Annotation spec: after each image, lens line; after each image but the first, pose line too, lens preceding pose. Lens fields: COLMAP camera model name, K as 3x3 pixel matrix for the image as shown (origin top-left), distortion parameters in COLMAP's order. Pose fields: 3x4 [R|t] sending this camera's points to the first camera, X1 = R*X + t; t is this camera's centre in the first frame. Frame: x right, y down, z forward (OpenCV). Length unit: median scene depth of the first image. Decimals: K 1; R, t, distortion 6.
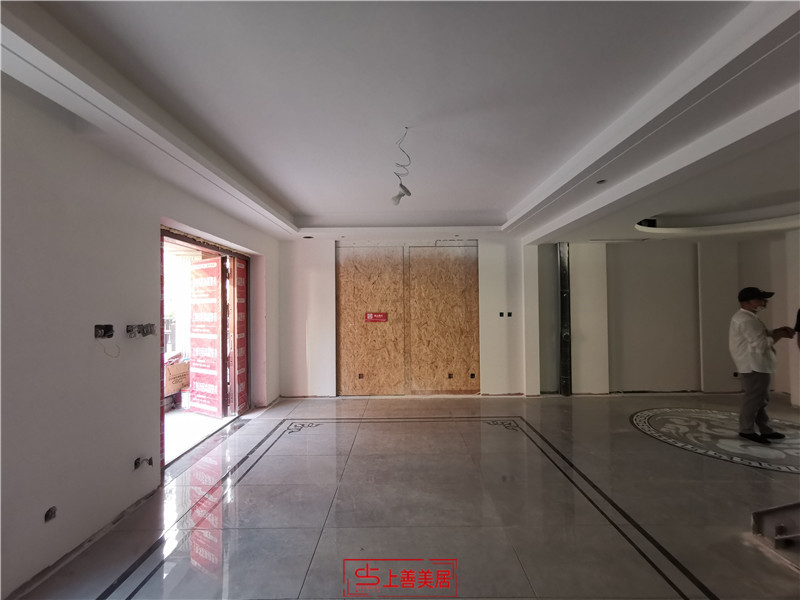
lens RADIAL K [[369.6, 0, 401.3], [0, 369.6, 298.0], [0, 0, 1]] dist [-0.005210, 0.006662]
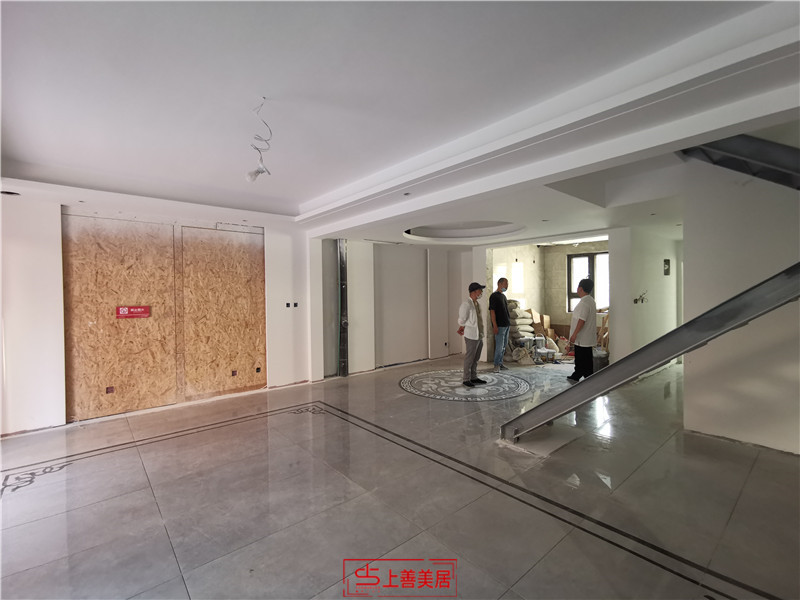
lens RADIAL K [[369.6, 0, 401.3], [0, 369.6, 298.0], [0, 0, 1]] dist [-0.005210, 0.006662]
pose [[0.757052, -0.006783, 0.653320, -0.150300], [-0.007886, 0.999778, 0.019518, 0.003431], [-0.653307, -0.019928, 0.756830, 0.040968]]
